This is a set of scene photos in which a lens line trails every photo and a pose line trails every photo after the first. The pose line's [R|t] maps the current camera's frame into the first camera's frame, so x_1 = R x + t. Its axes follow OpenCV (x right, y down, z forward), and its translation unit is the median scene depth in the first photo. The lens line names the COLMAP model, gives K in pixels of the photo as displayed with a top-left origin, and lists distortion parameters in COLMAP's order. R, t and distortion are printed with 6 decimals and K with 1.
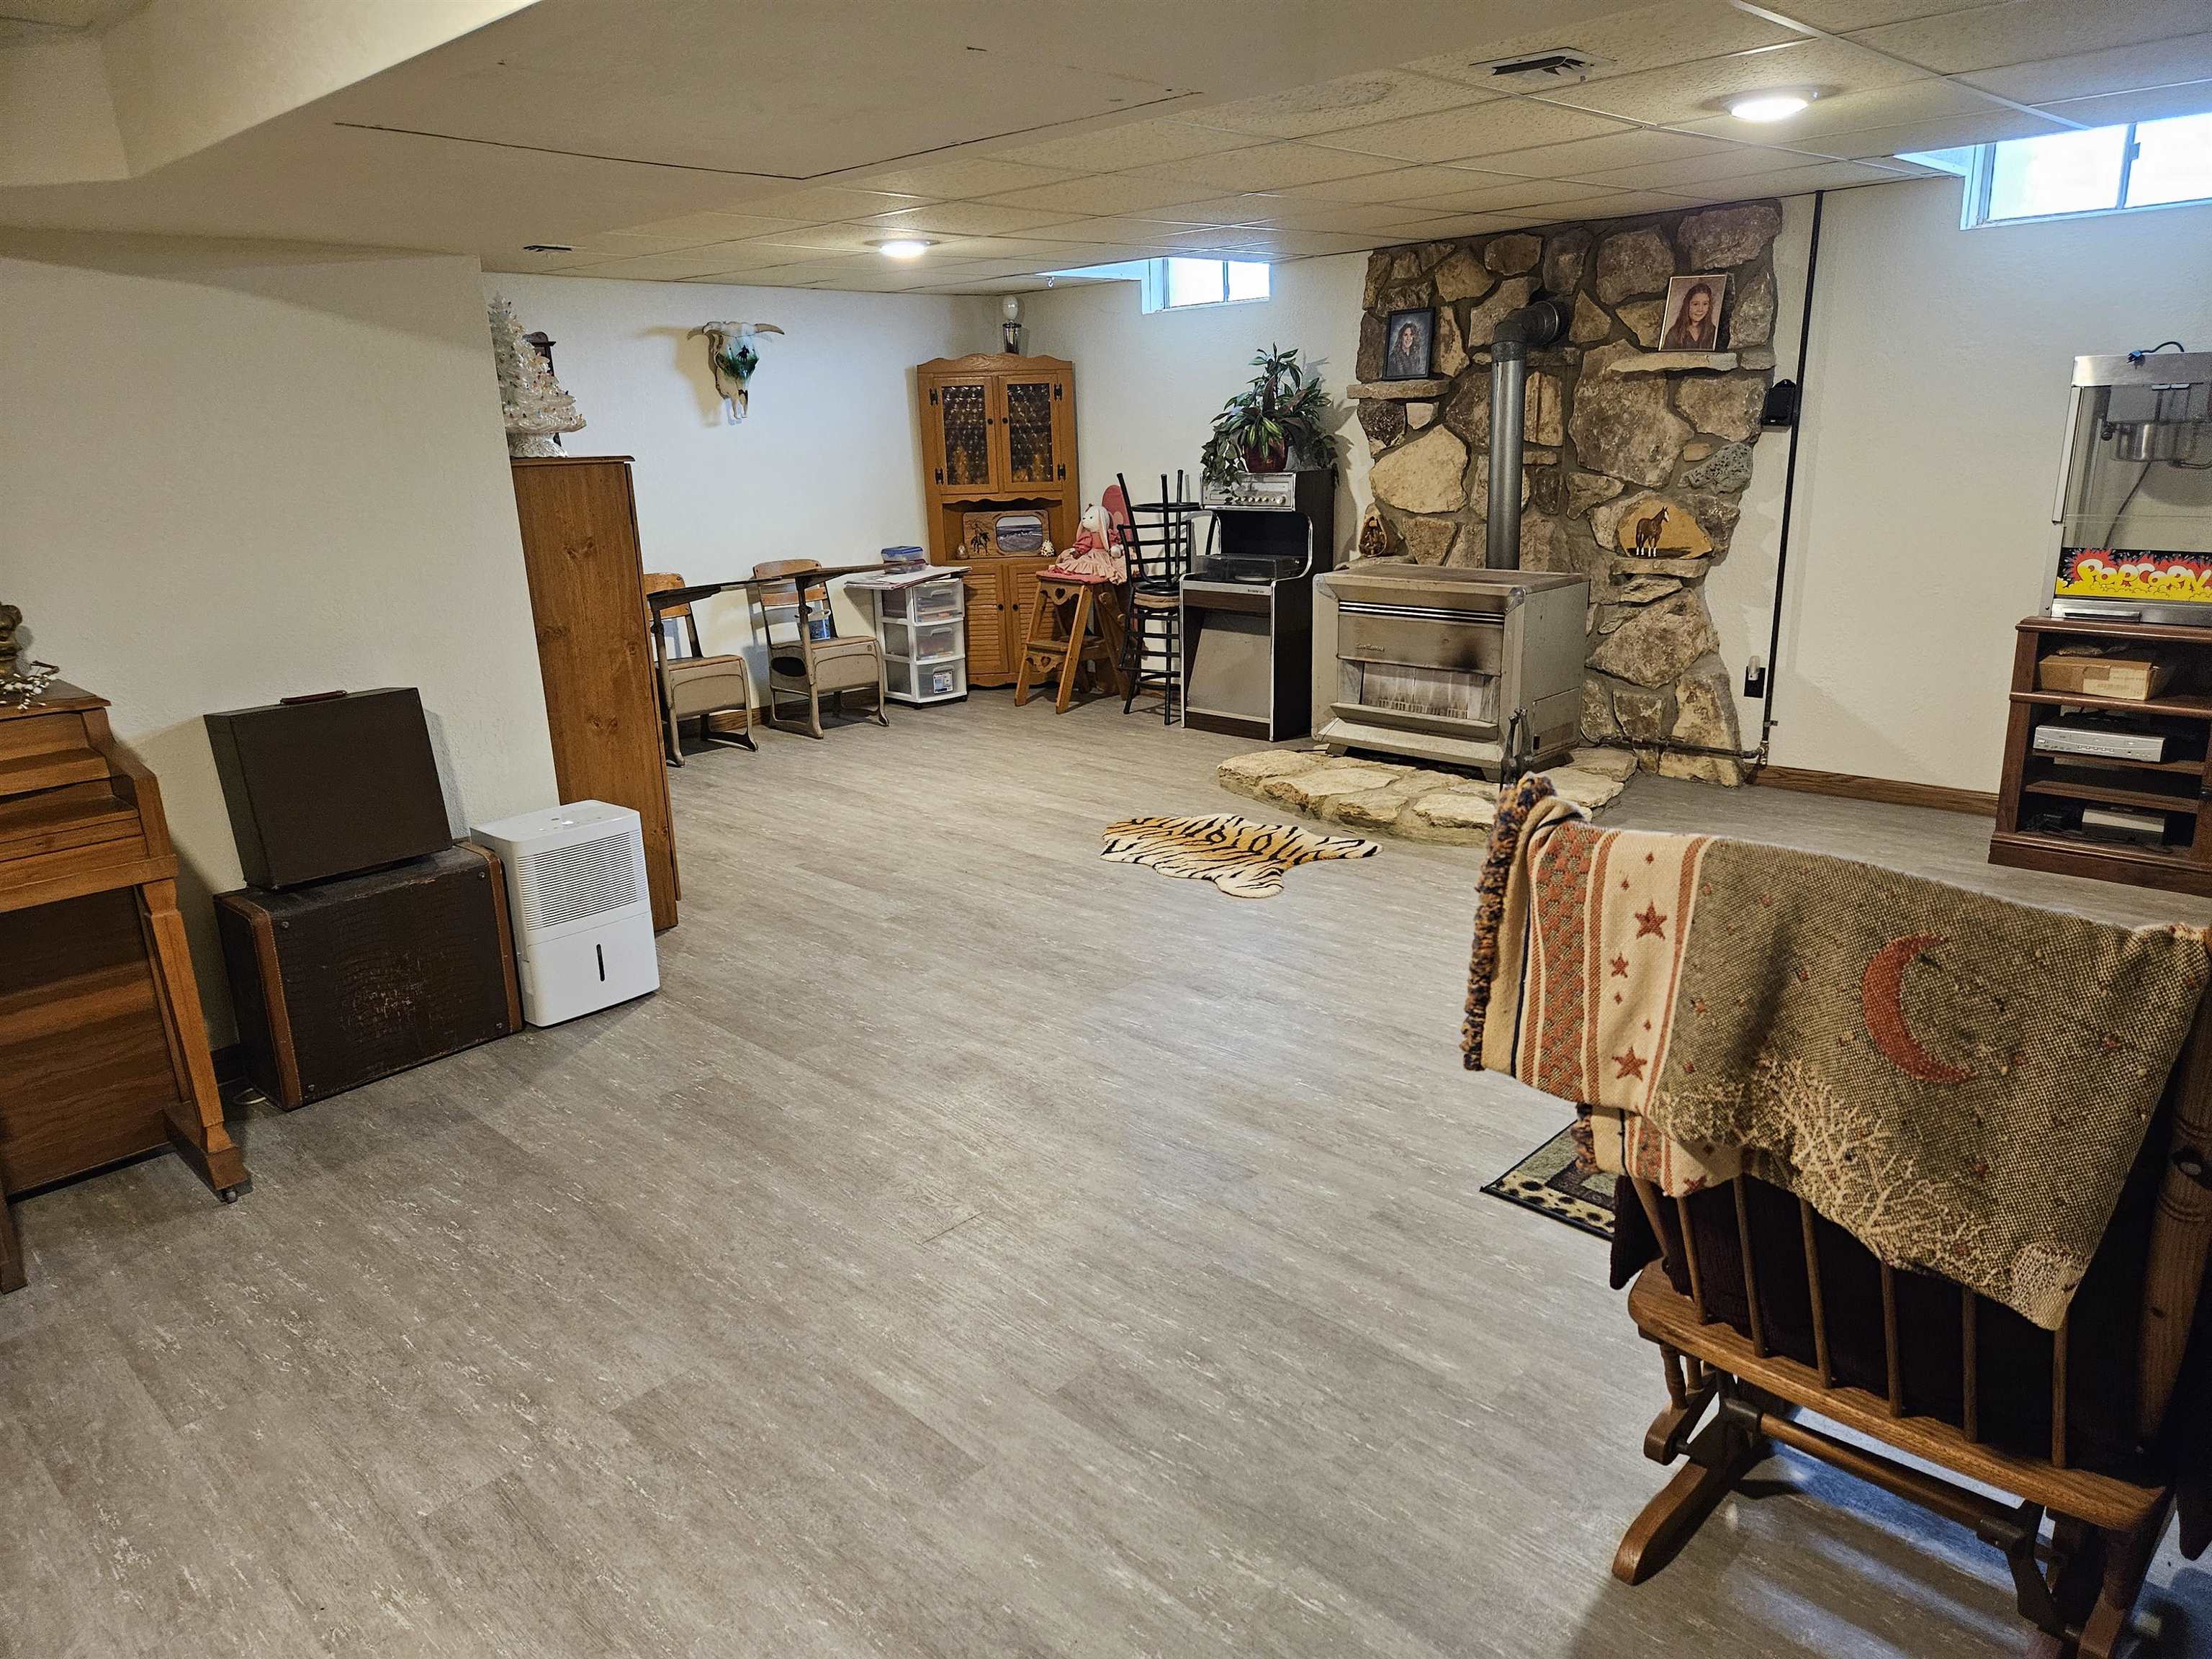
lens RADIAL K [[1481.5, 0, 1107.0], [0, 1481.5, 832.7], [0, 0, 1]] dist [0.067147, -0.063429]
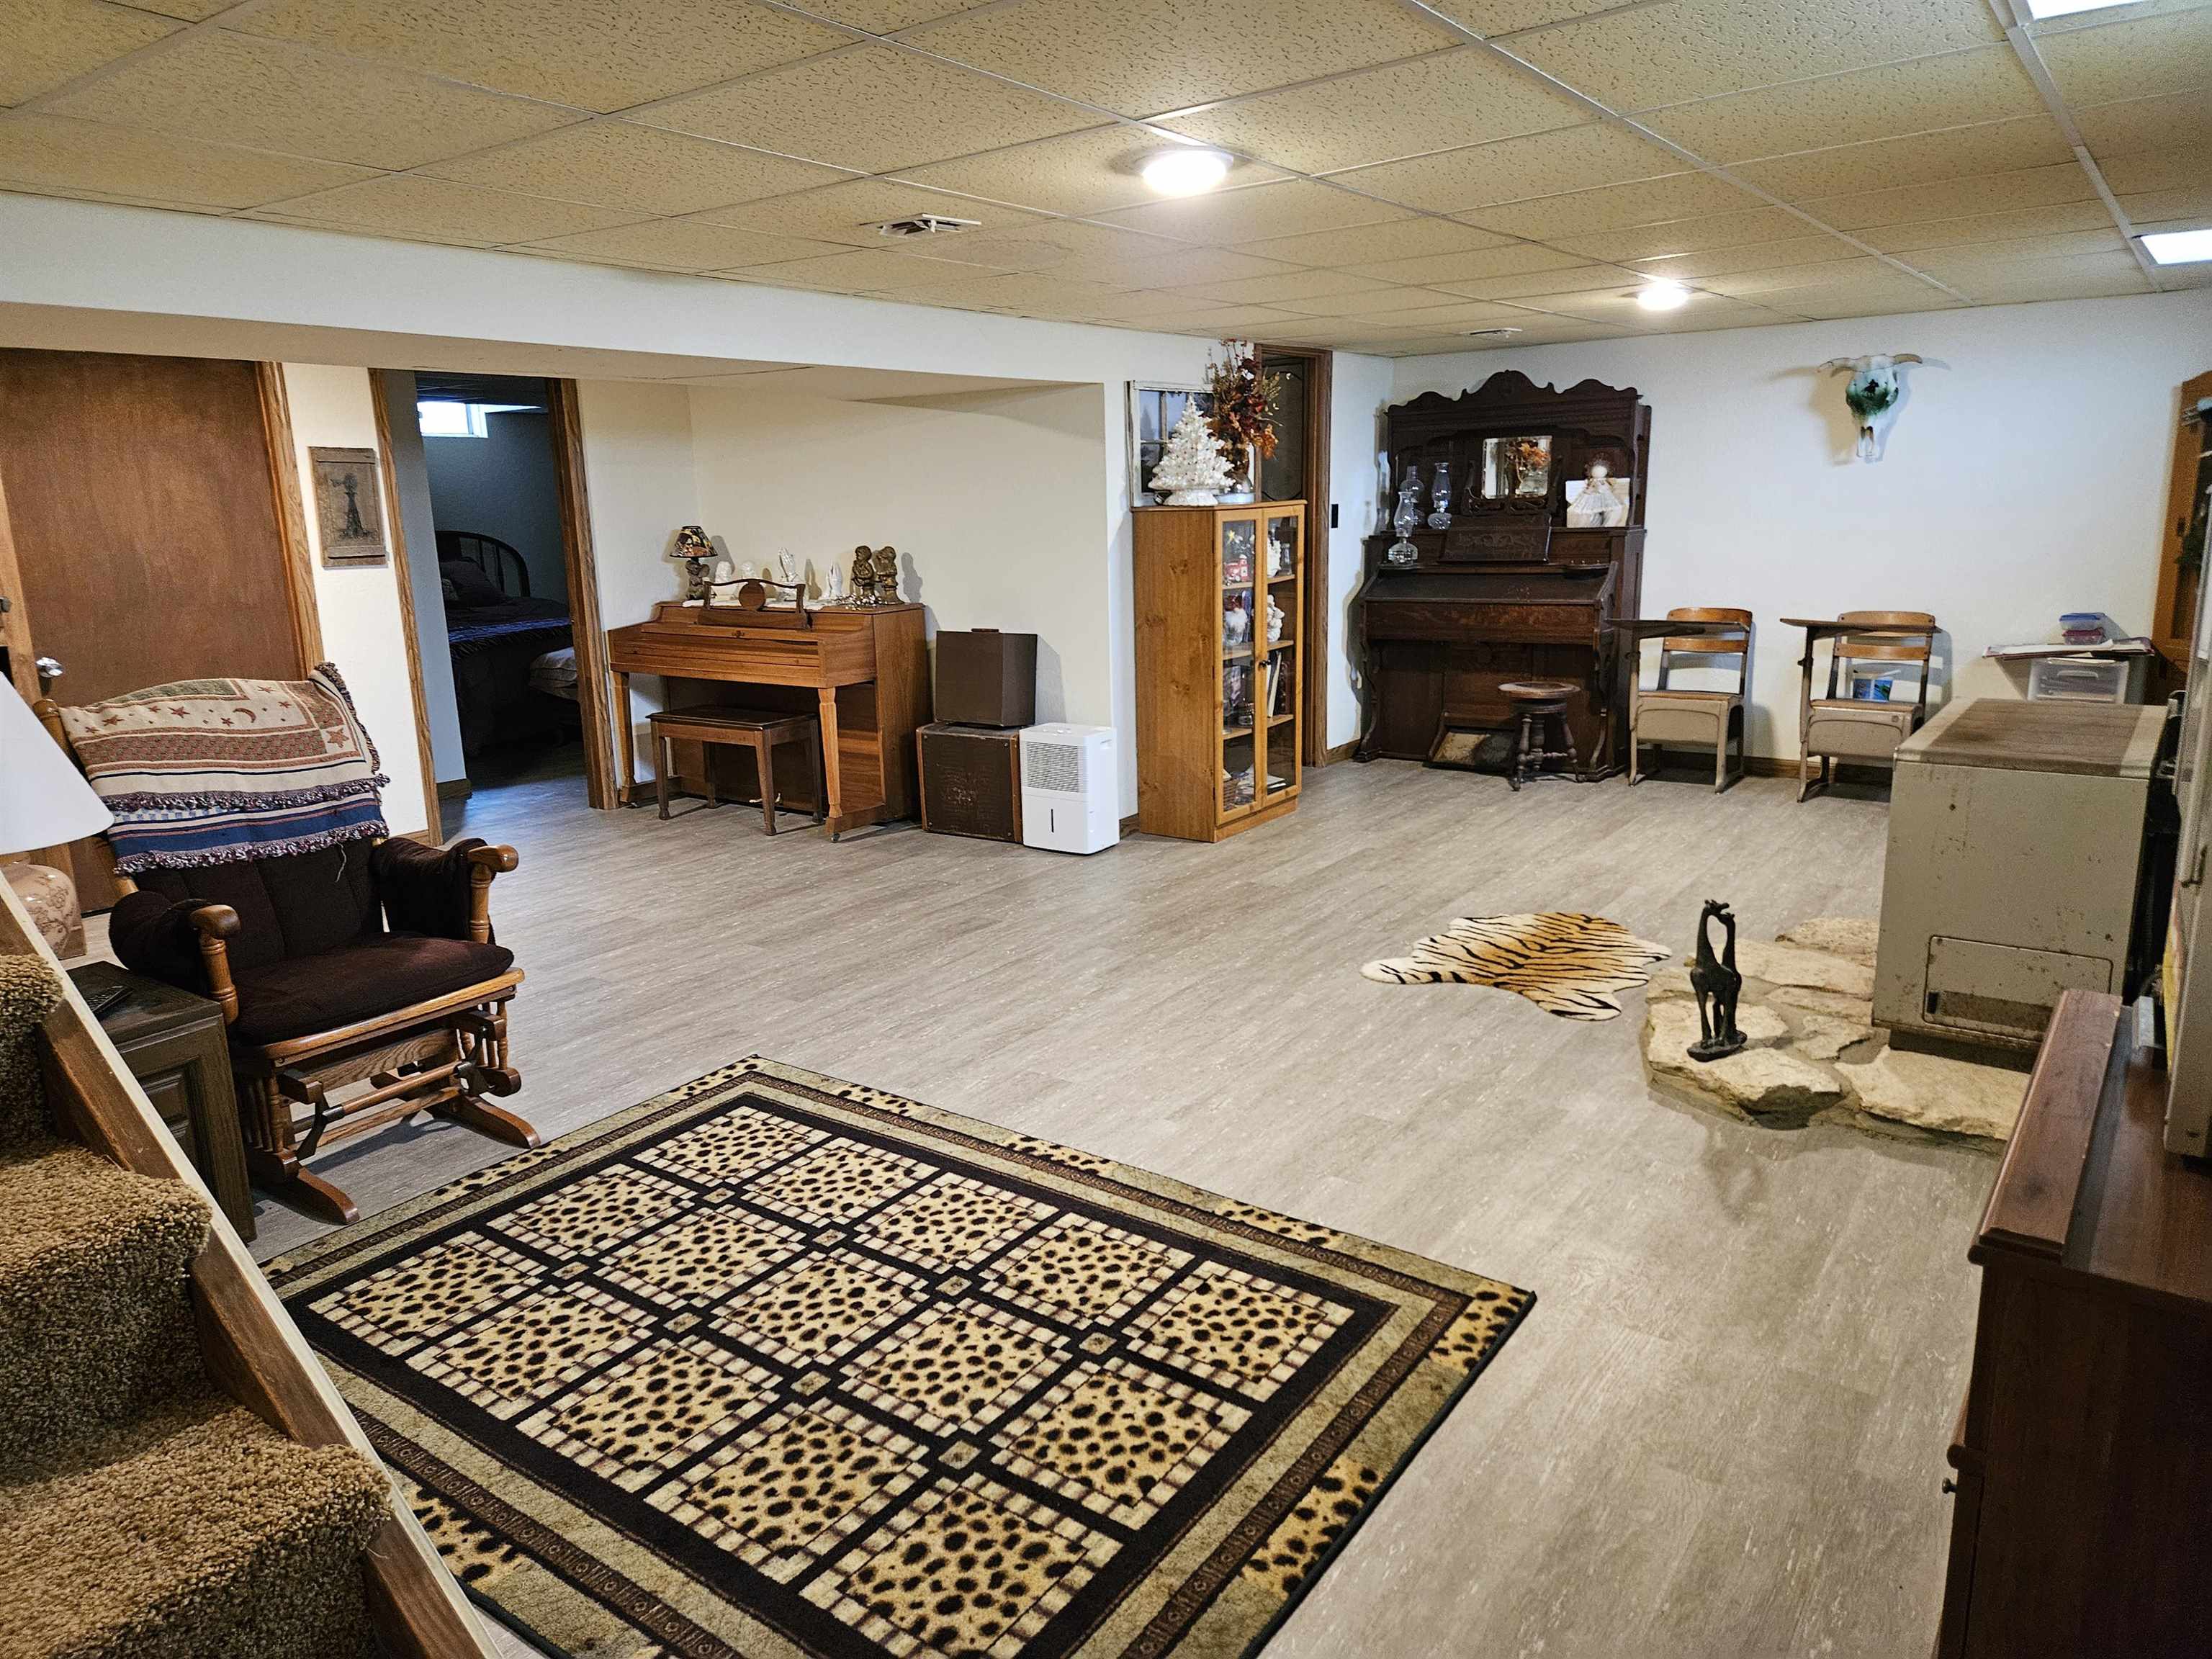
lens RADIAL K [[1481.5, 0, 1101.5], [0, 1481.5, 821.2], [0, 0, 1]] dist [0.067147, -0.063429]
pose [[0.122650, 0.241477, -0.962624, 0.898688], [-0.246043, 0.947066, 0.206225, -0.190126], [0.961467, 0.211554, 0.175572, 0.584074]]
